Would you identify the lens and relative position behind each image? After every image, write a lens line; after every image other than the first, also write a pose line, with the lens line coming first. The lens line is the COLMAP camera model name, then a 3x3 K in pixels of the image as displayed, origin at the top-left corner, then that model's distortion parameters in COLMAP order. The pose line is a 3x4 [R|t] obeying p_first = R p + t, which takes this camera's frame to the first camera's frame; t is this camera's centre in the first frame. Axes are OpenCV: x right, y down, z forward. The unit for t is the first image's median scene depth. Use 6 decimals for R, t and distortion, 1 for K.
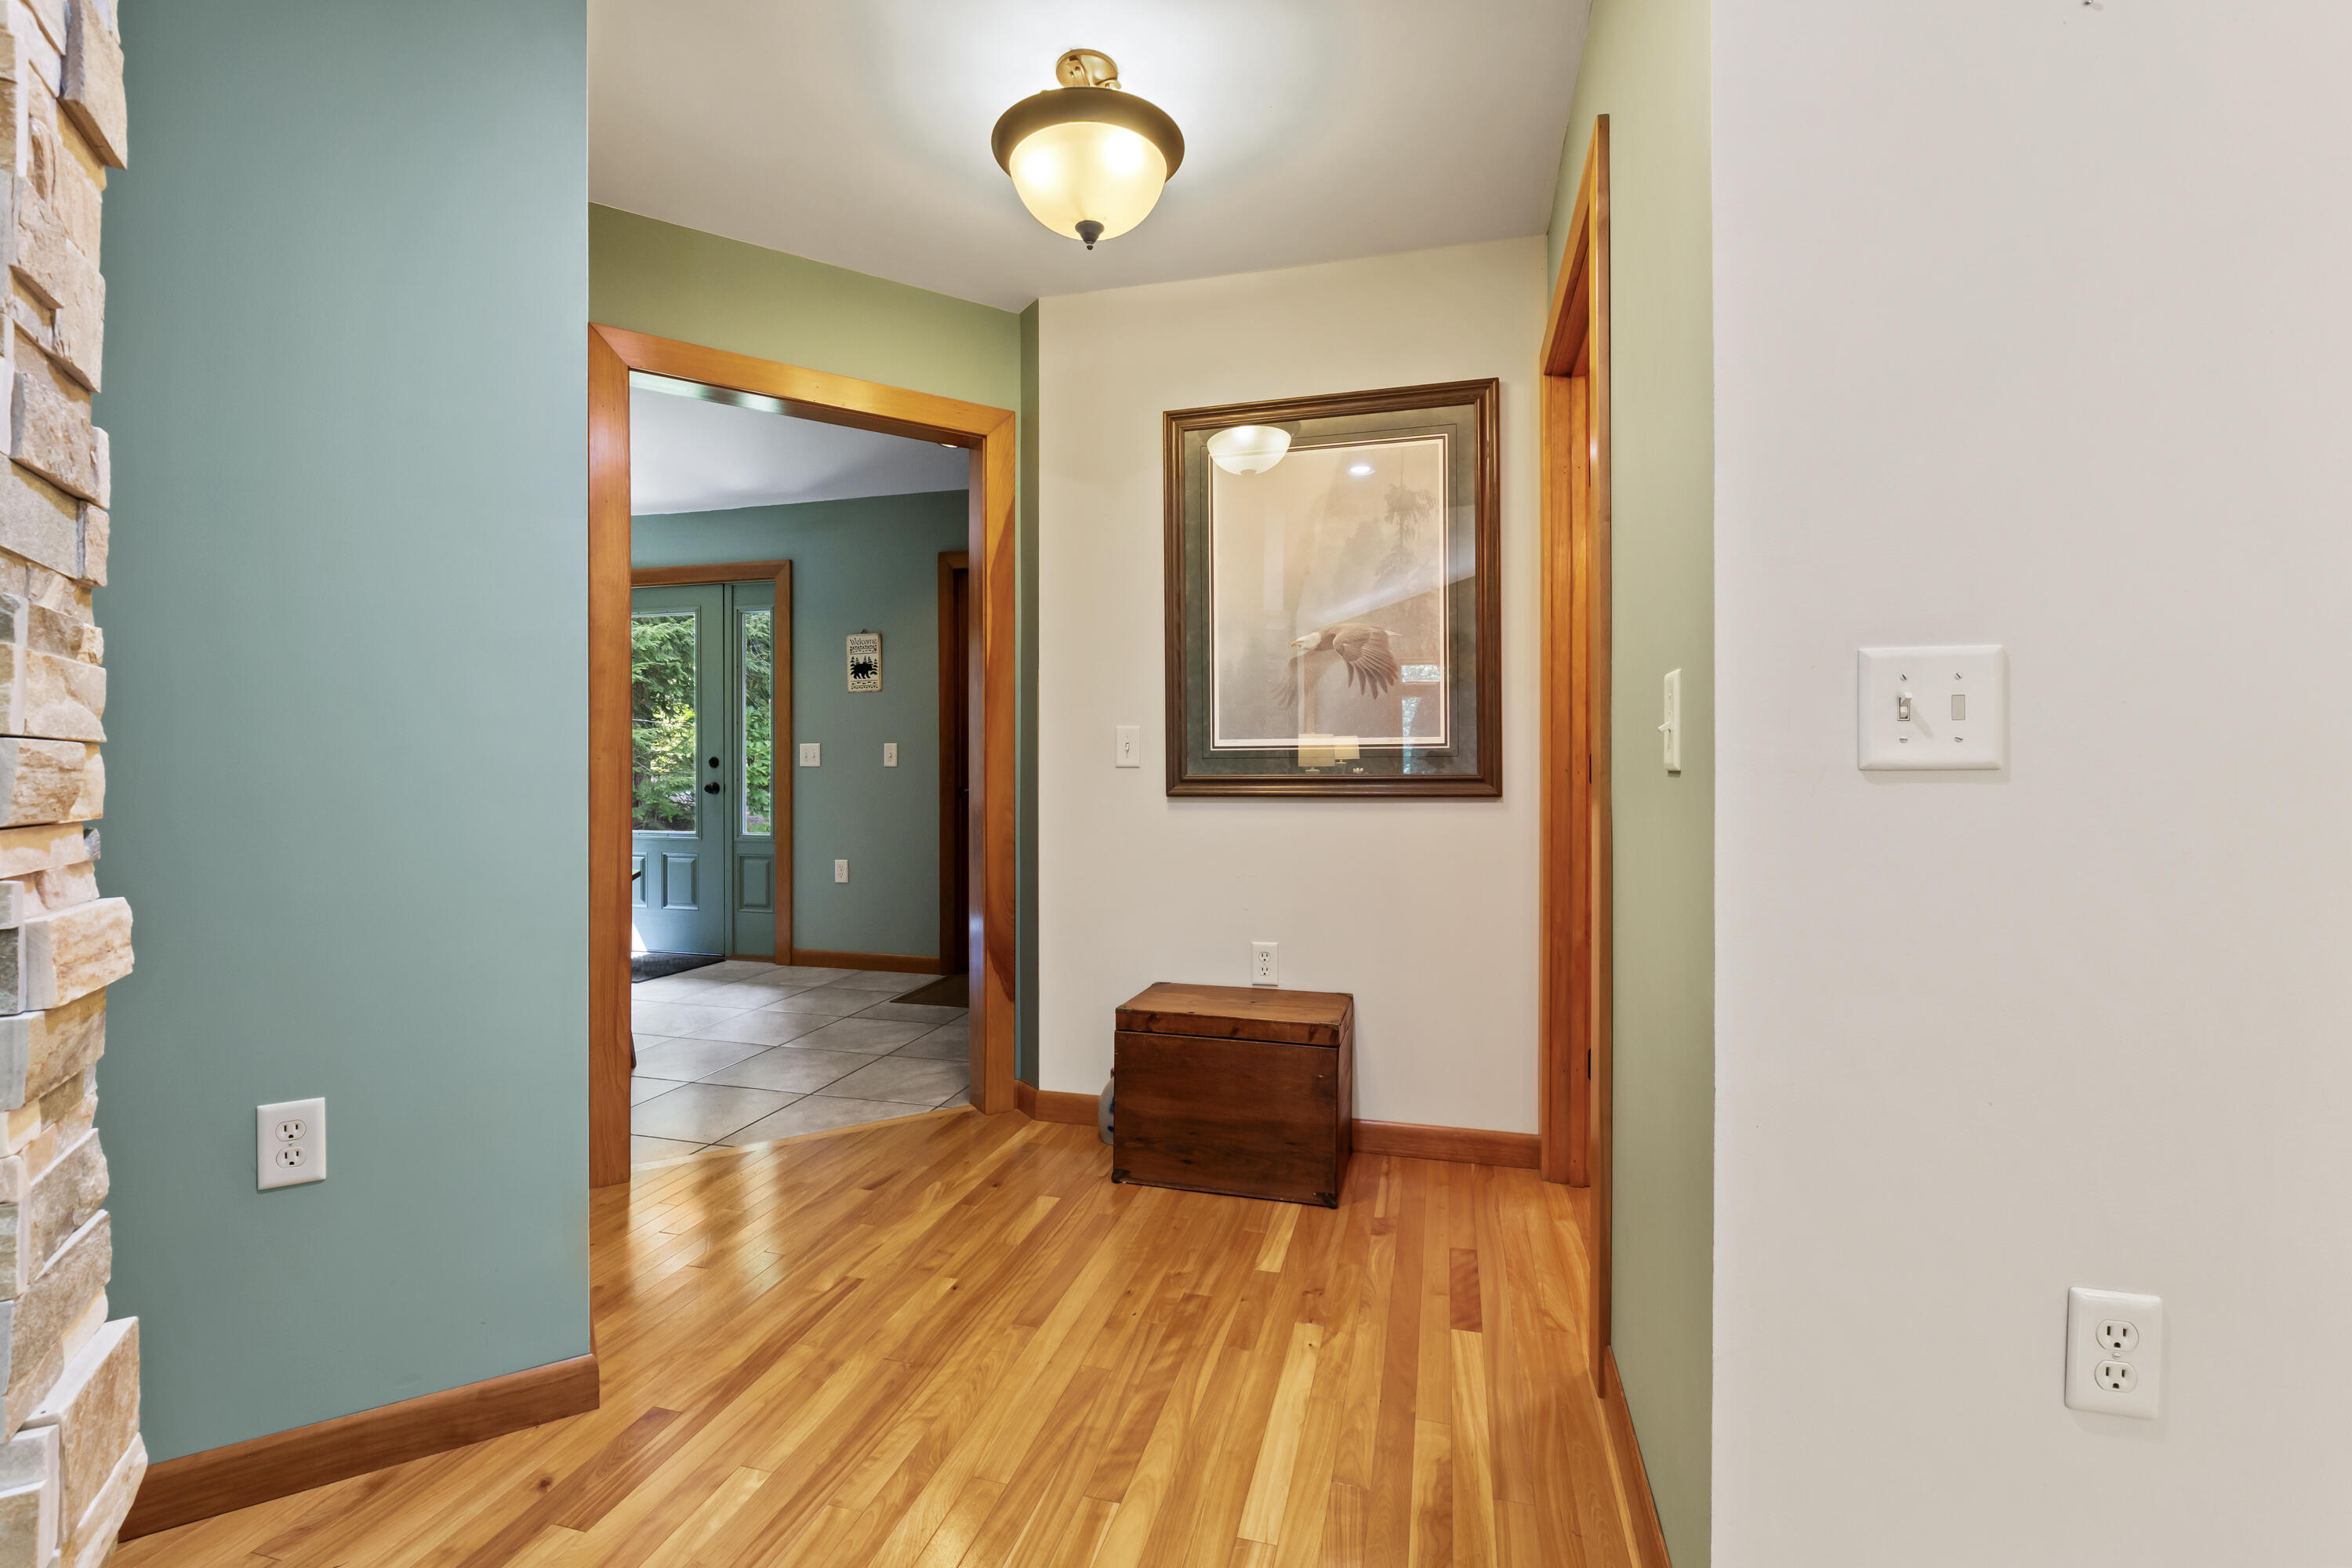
lens RADIAL K [[1007.0, 0, 1170.9], [0, 1007.0, 781.2], [0, 0, 1]] dist [-0.003478, -0.000197]
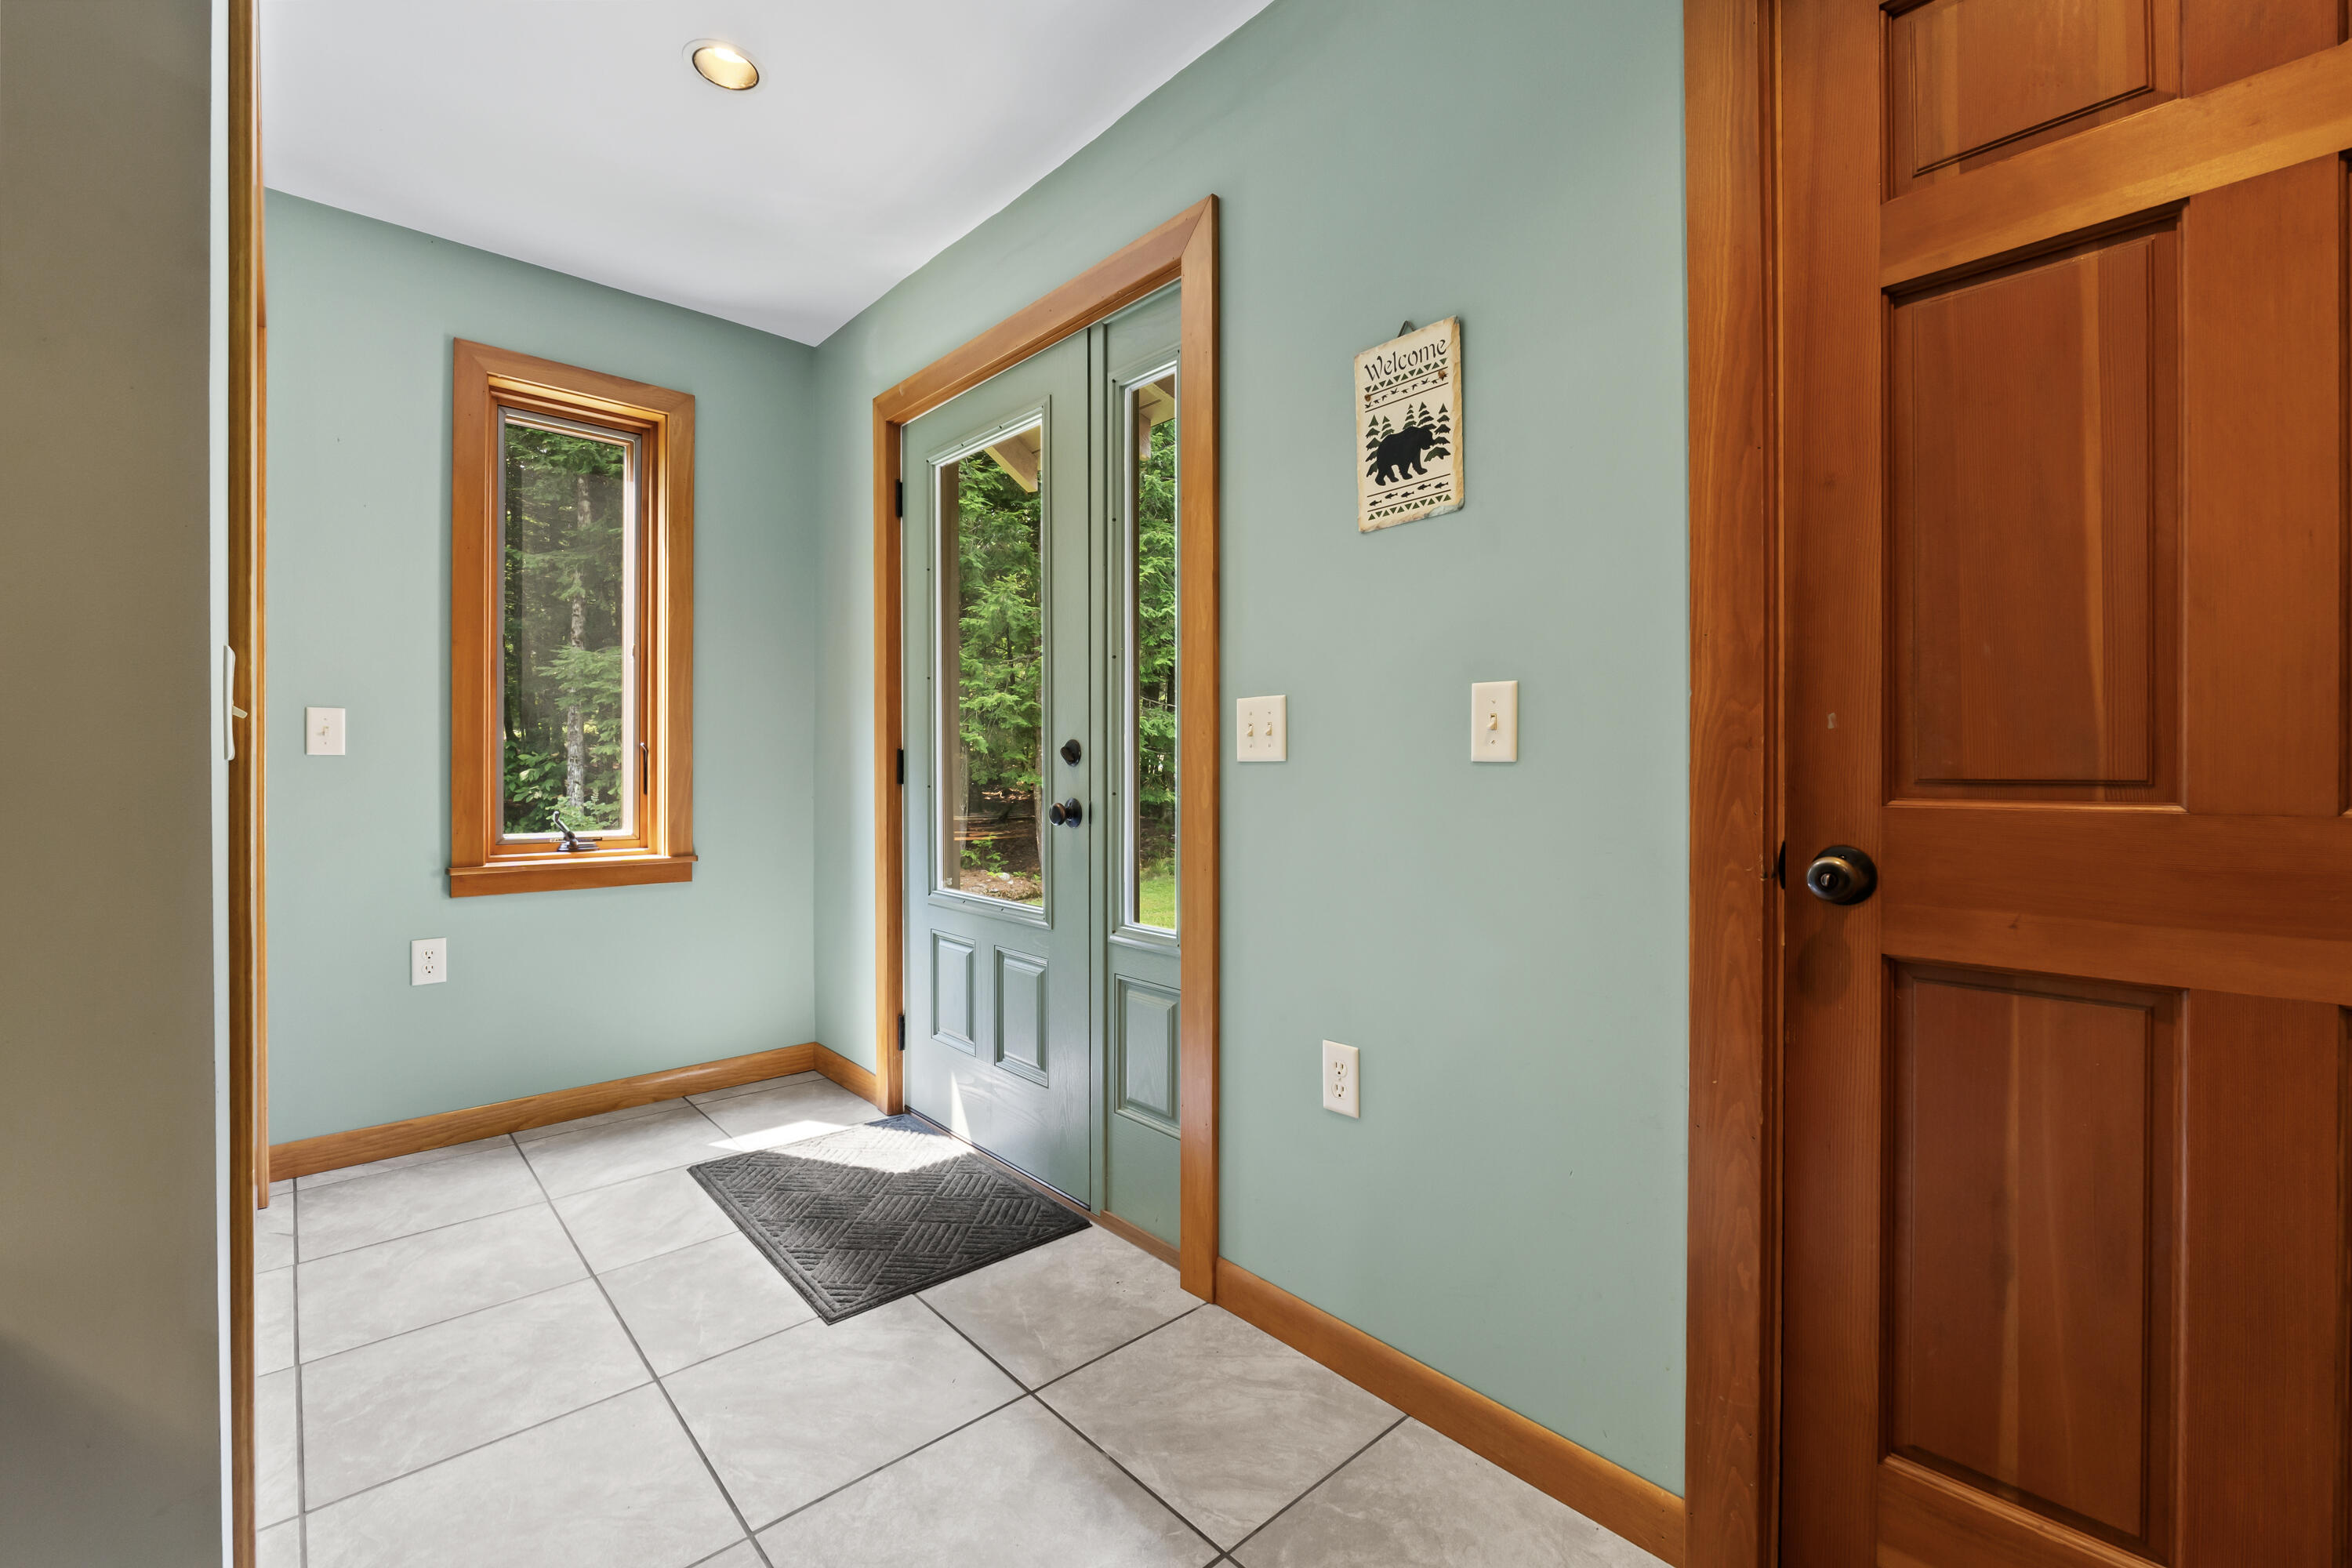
lens RADIAL K [[1007.0, 0, 1170.7], [0, 1007.0, 773.4], [0, 0, 1]] dist [-0.003478, -0.000197]
pose [[0.841062, 0.003292, -0.540929, -0.194249], [-0.003545, 0.999994, 0.000574, -0.010538], [0.540928, 0.001435, 0.841068, 0.686950]]
